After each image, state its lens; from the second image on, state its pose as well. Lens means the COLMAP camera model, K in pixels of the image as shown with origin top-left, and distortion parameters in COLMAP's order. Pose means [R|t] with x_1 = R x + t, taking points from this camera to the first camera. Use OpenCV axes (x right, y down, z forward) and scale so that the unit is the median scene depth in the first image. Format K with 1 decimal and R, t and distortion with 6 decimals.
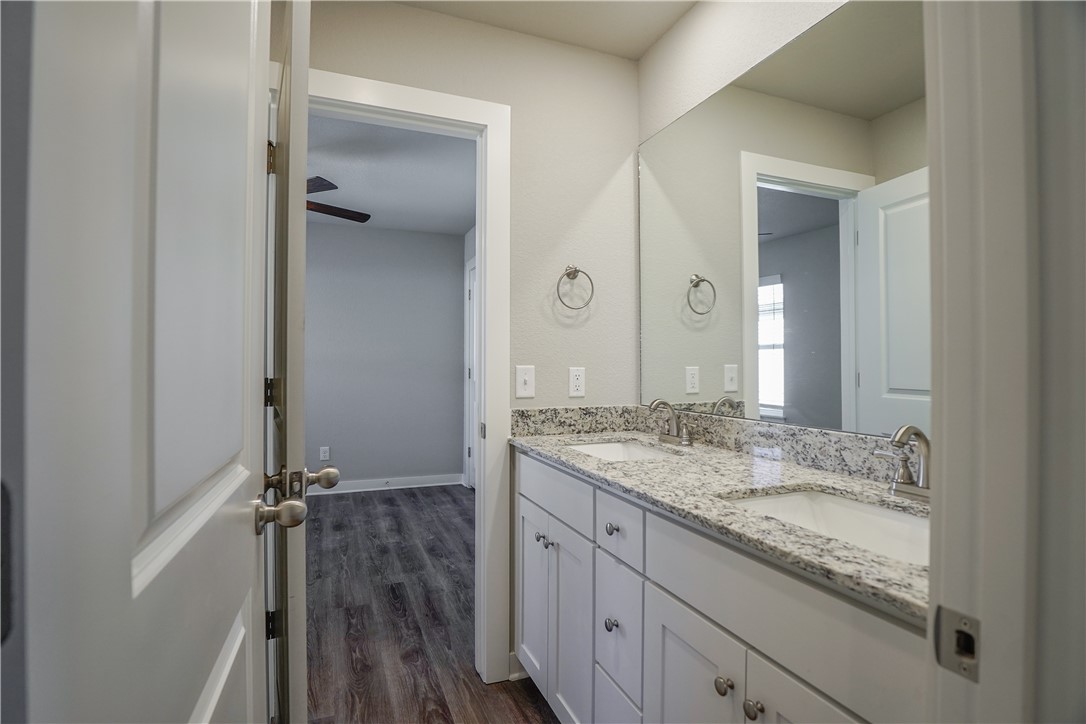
lens RADIAL K [[528.2, 0, 539.3], [0, 528.2, 361.3], [0, 0, 1]] dist [-0.045236, 0.009353]
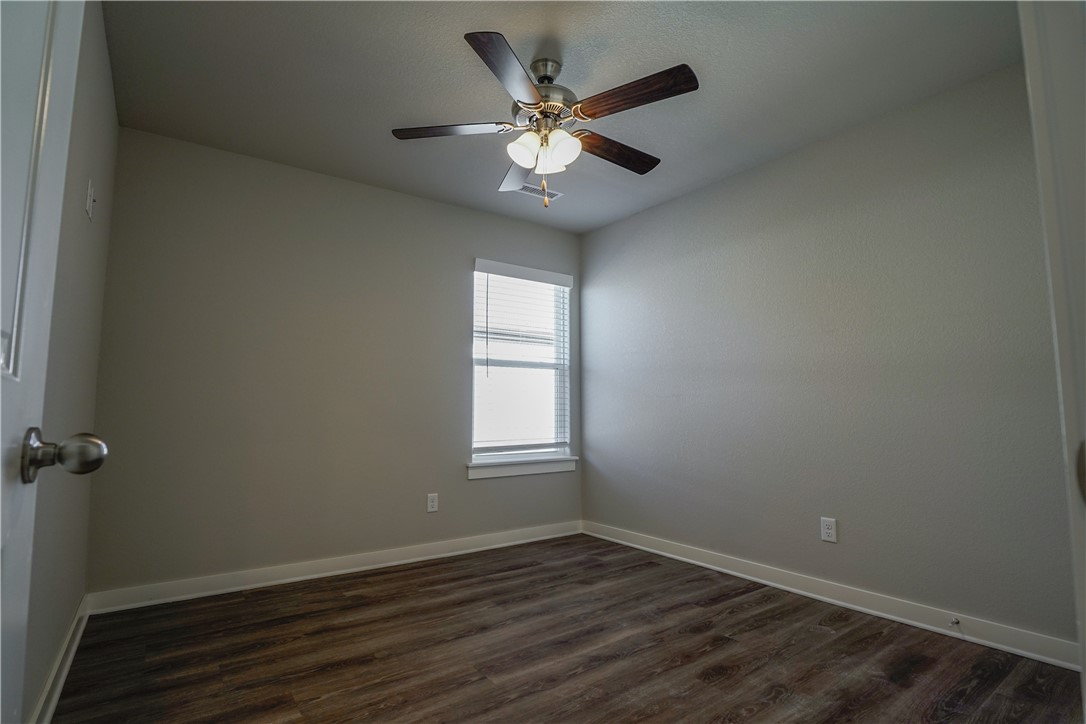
lens RADIAL K [[528.2, 0, 539.3], [0, 528.2, 361.3], [0, 0, 1]] dist [-0.045236, 0.009353]
pose [[0.240611, -0.090494, -0.966394, 0.111837], [0.005273, 0.995751, -0.091930, 0.057511], [0.970607, 0.017024, 0.240066, 0.748814]]
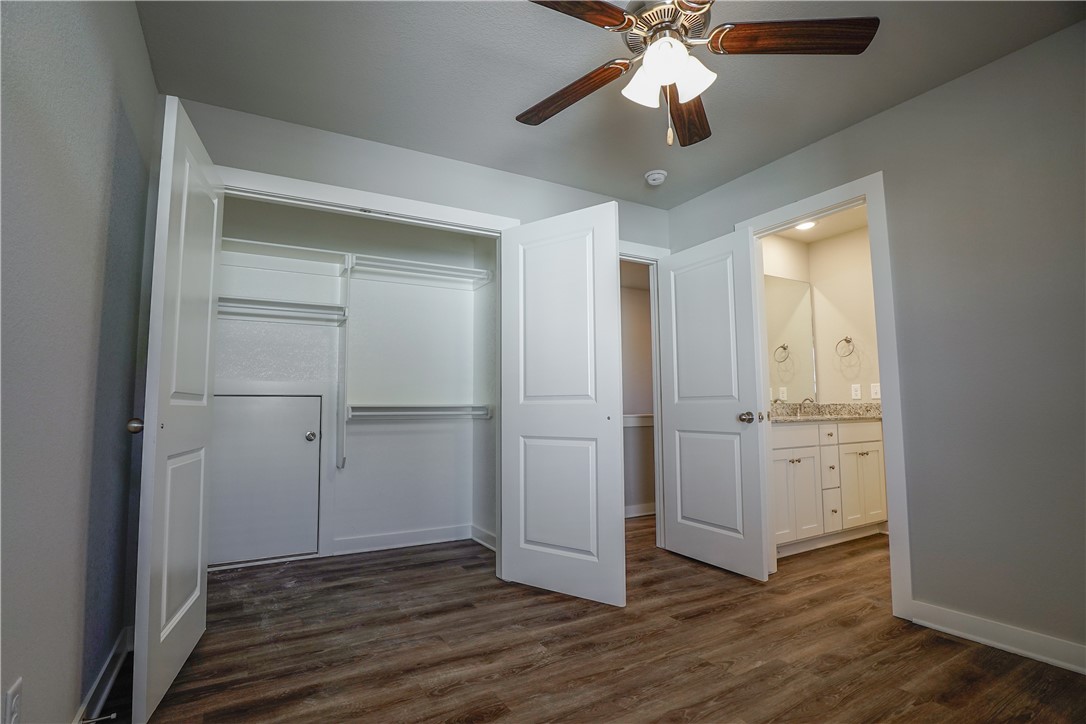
lens RADIAL K [[528.2, 0, 539.3], [0, 528.2, 361.3], [0, 0, 1]] dist [-0.045236, 0.009353]
pose [[-0.141284, 0.085550, 0.986266, -0.922014], [0.002533, 0.996287, -0.086056, 0.054724], [-0.989966, -0.009661, -0.140976, 1.092279]]
